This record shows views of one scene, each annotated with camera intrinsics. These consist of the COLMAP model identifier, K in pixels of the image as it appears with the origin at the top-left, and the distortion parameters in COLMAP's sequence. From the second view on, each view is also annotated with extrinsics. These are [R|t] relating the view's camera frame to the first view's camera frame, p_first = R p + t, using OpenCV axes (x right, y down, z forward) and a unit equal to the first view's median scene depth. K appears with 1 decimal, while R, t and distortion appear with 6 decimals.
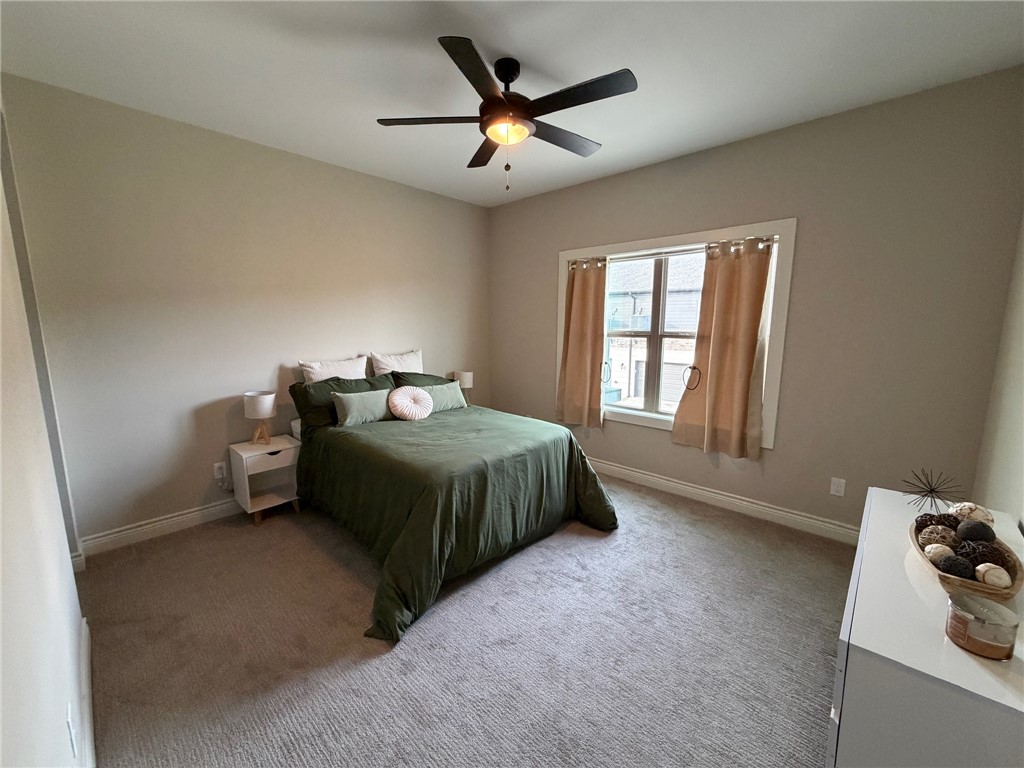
lens RADIAL K [[410.3, 0, 514.9], [0, 410.3, 385.8], [0, 0, 1]] dist [-0.000808, -0.001017]
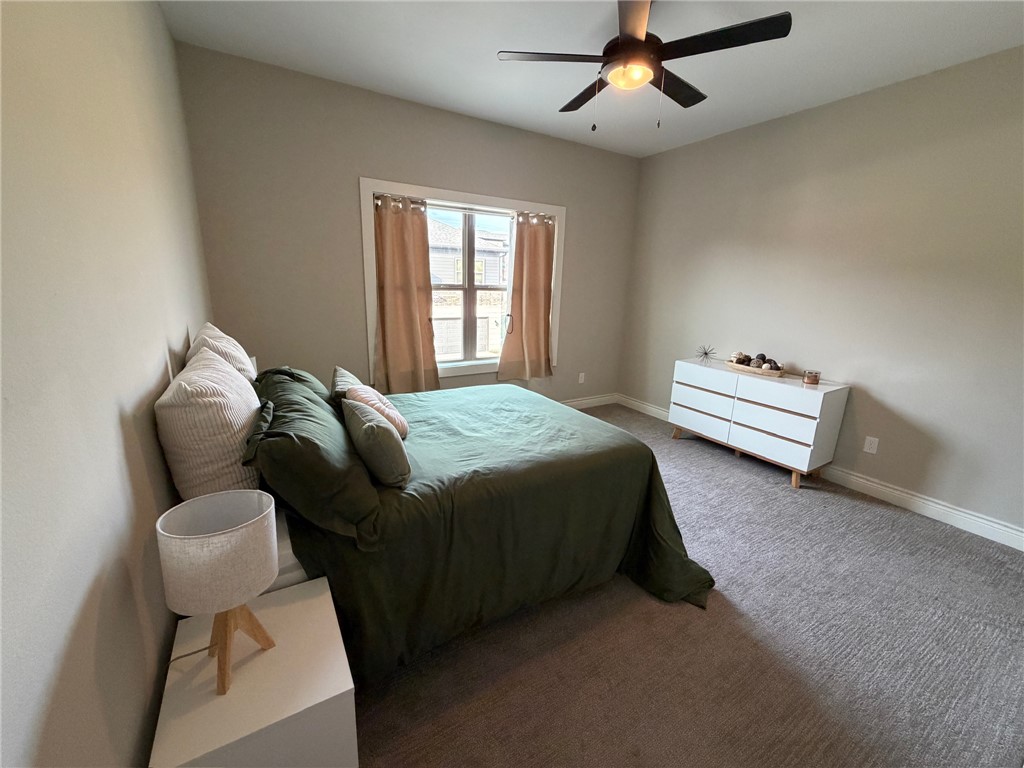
lens RADIAL K [[410.3, 0, 513.1], [0, 410.3, 380.1], [0, 0, 1]] dist [-0.000808, -0.001017]
pose [[0.268712, -0.220077, 0.937742, -0.695808], [0.119302, 0.973657, 0.194320, -0.086267], [-0.955804, 0.059658, 0.287888, 0.612991]]
